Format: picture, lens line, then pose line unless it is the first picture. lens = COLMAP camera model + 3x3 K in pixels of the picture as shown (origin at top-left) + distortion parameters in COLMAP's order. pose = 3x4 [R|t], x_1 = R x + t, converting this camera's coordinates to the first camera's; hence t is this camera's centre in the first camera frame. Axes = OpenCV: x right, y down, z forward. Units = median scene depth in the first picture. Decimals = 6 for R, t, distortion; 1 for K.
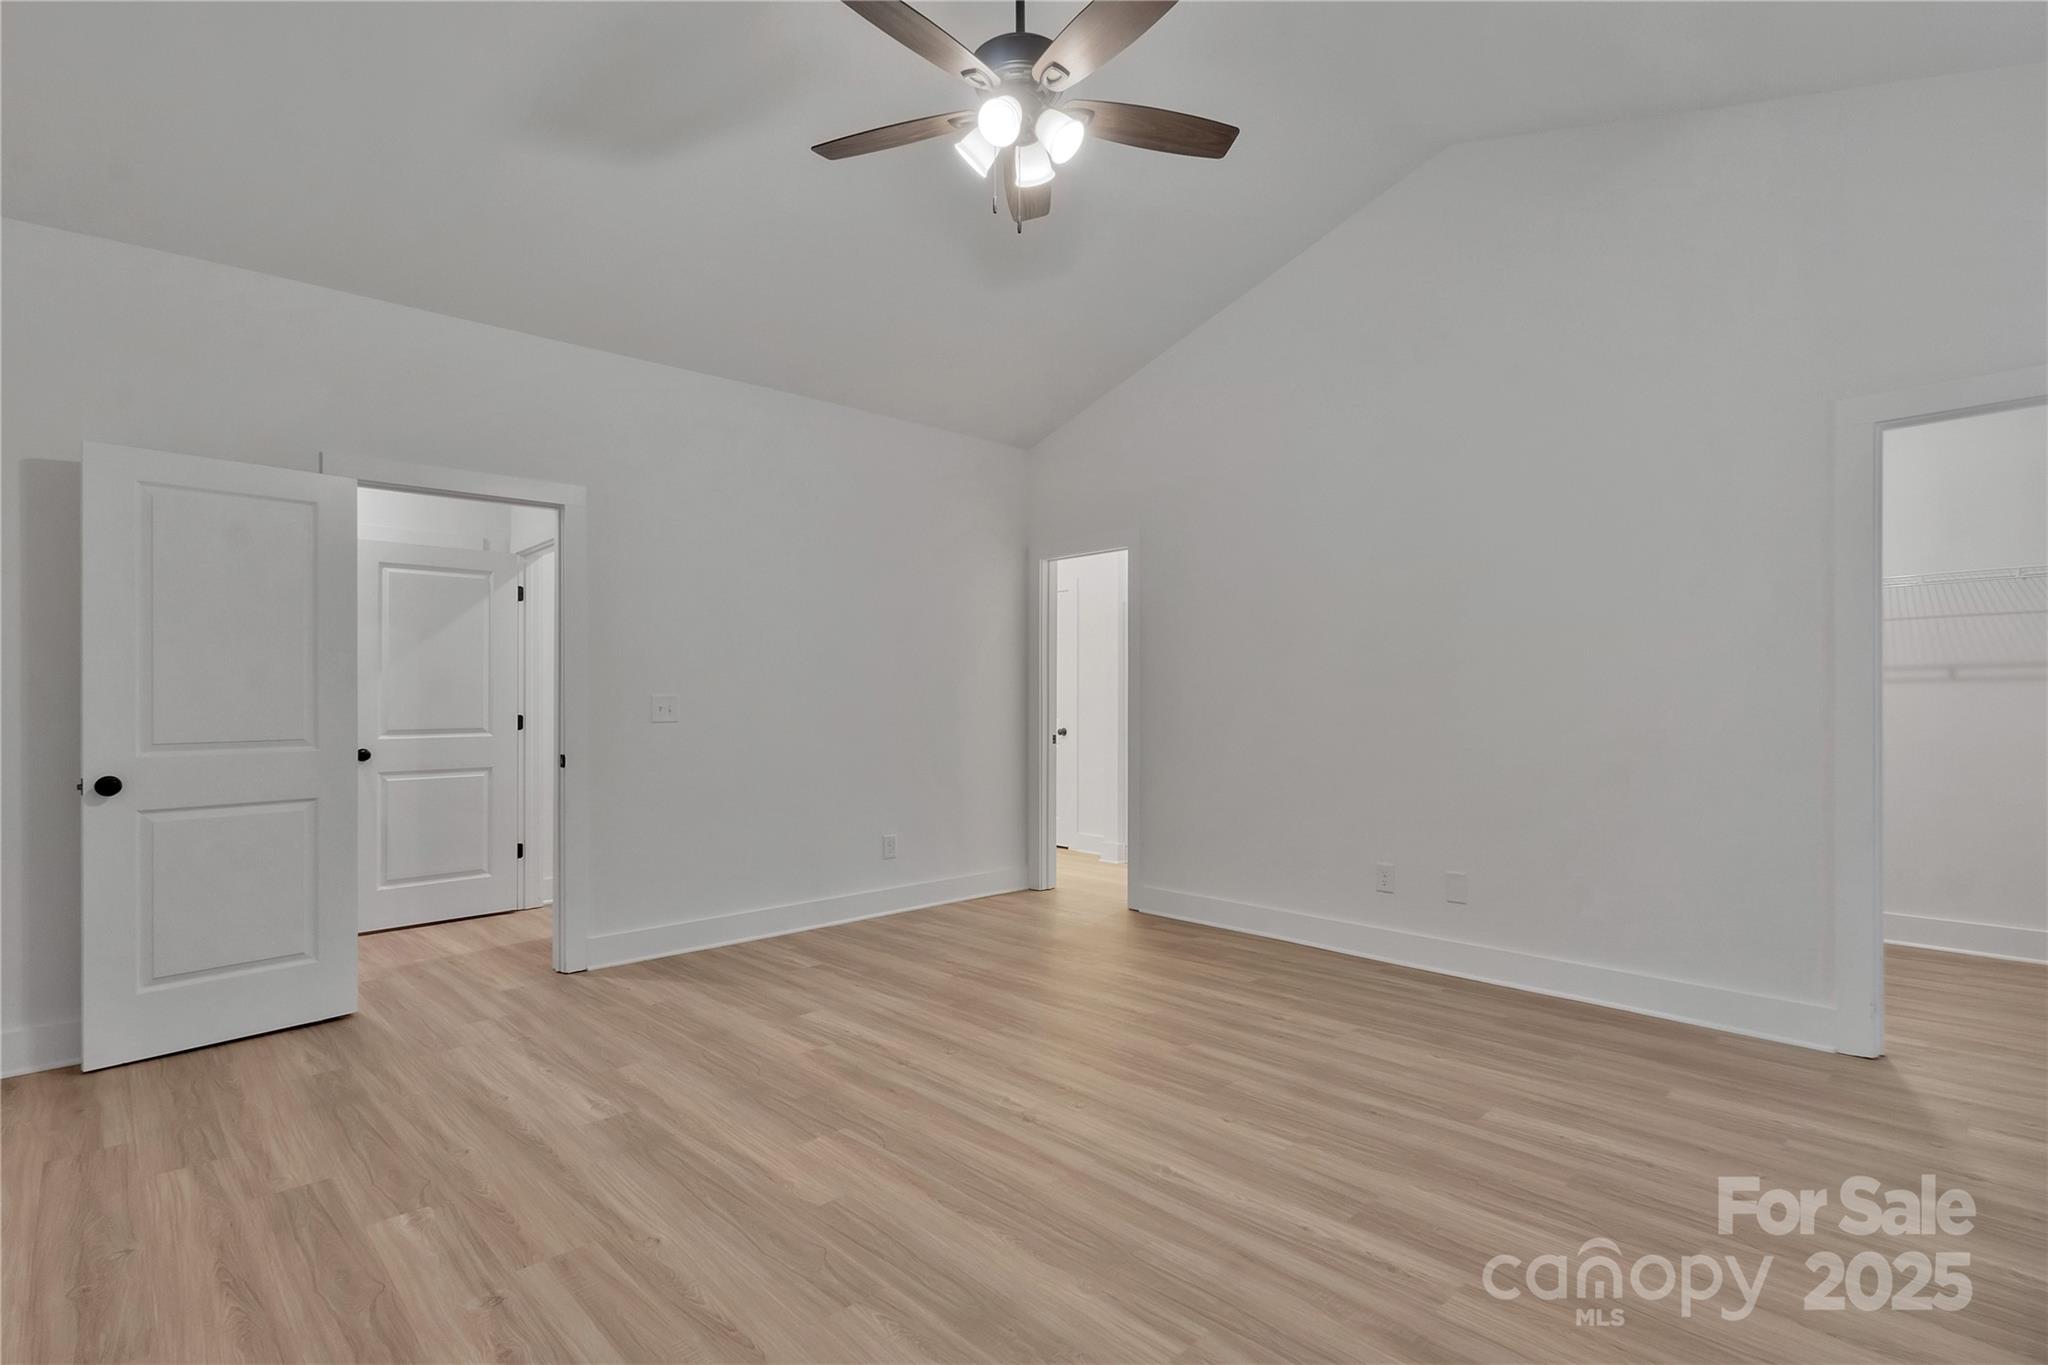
lens RADIAL K [[977.7, 0, 1013.3], [0, 977.7, 688.7], [0, 0, 1]] dist [0.003017, 0.000443]
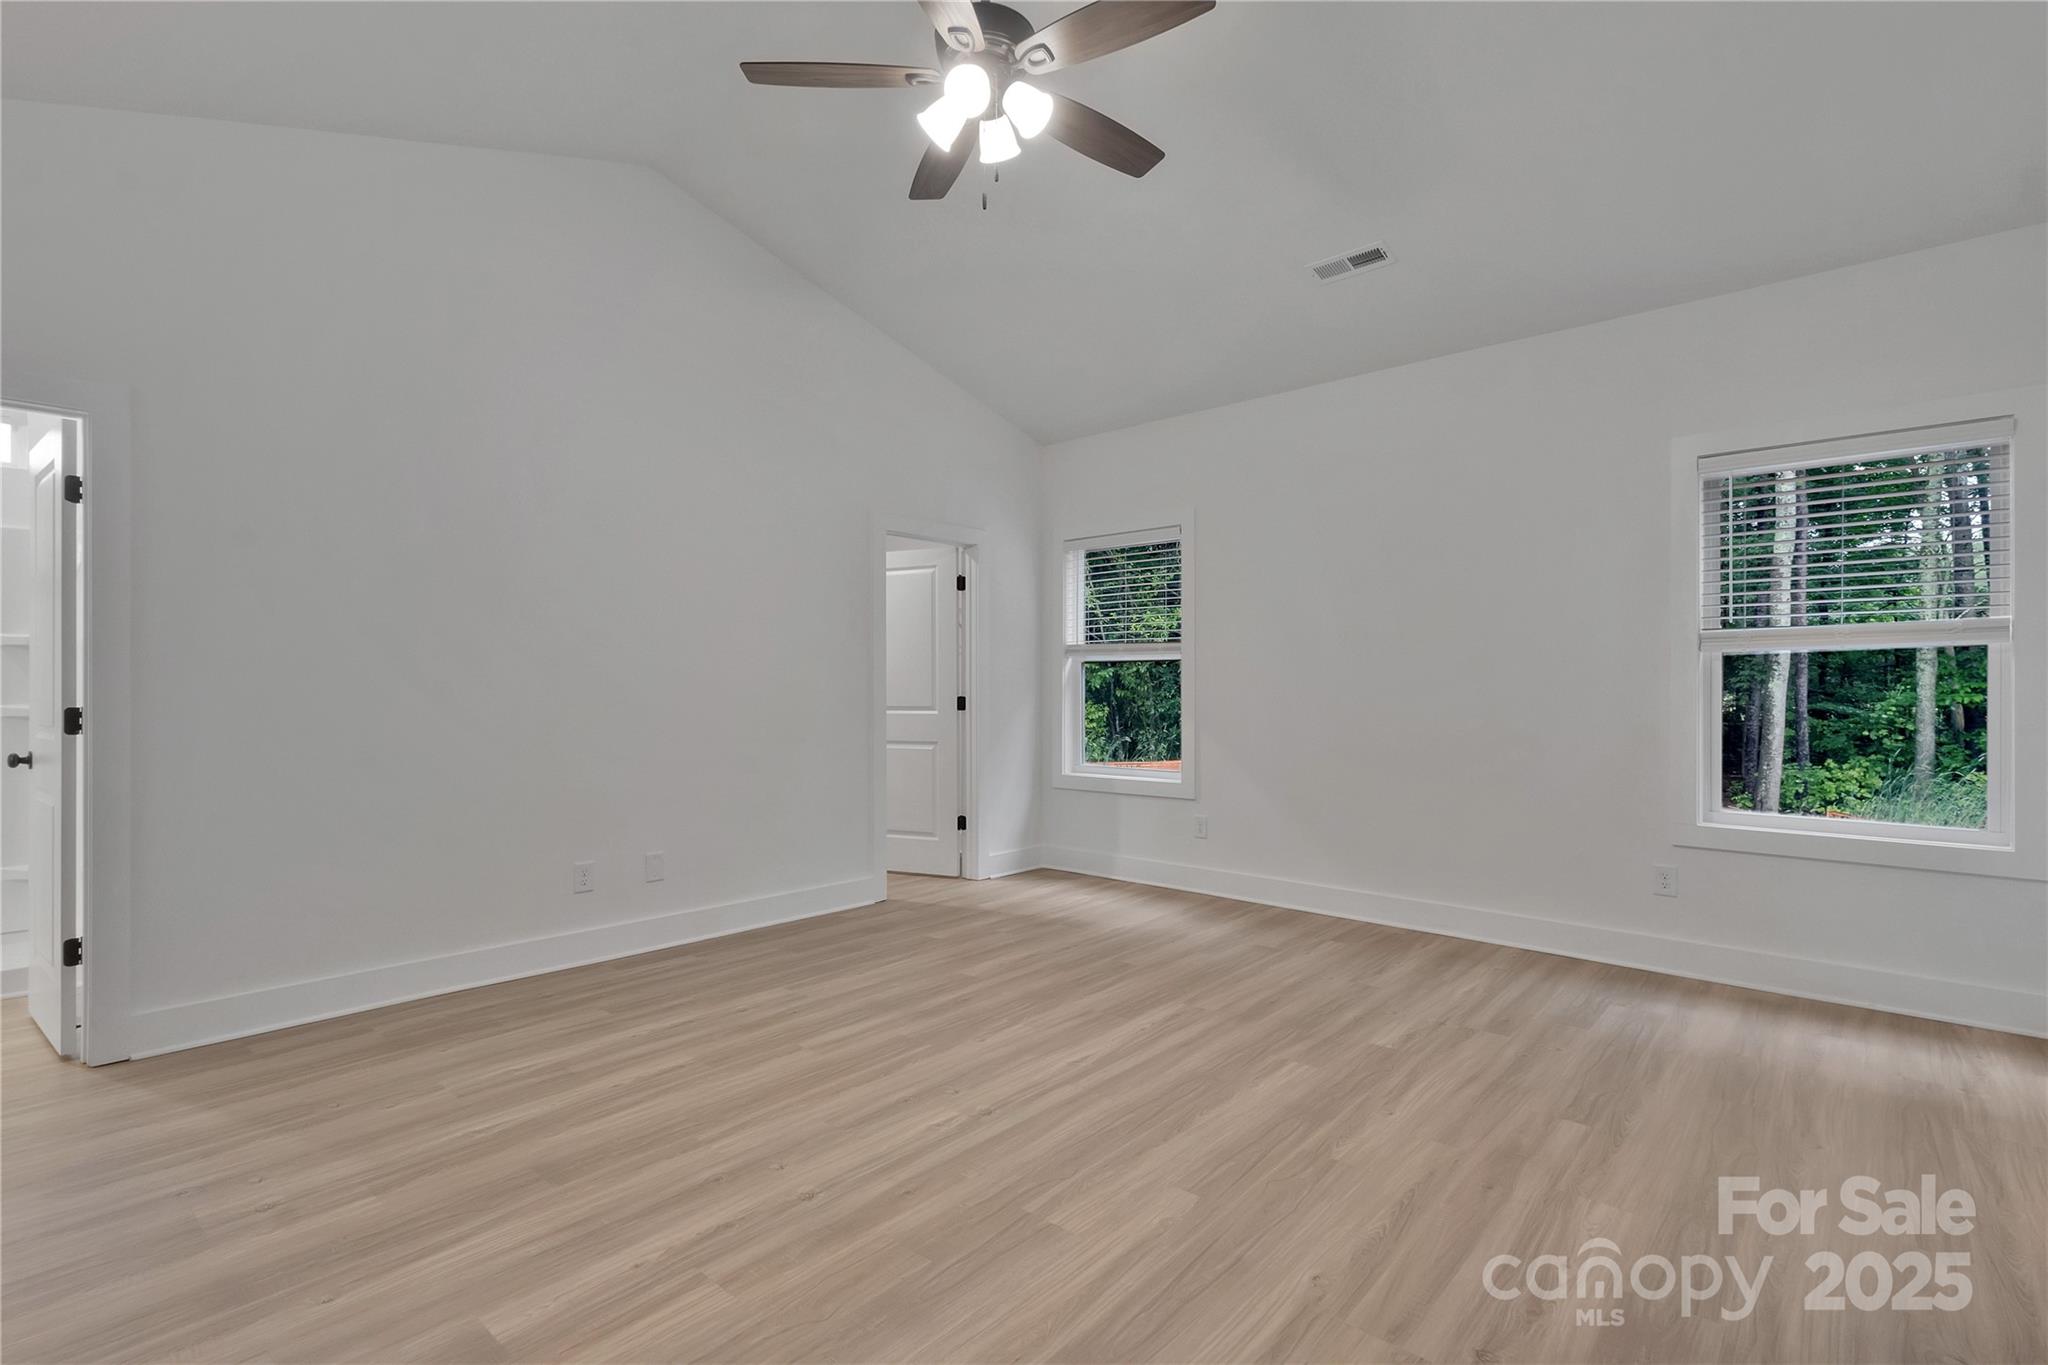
lens RADIAL K [[971.0, 0, 1029.4], [0, 971.0, 684.7], [0, 0, 1]] dist [0.004341, 0.000069]
pose [[-0.103657, 0.012057, 0.994540, -0.862251], [-0.012719, 0.999829, -0.013446, 0.019320], [-0.994532, -0.014043, -0.103486, 0.948339]]
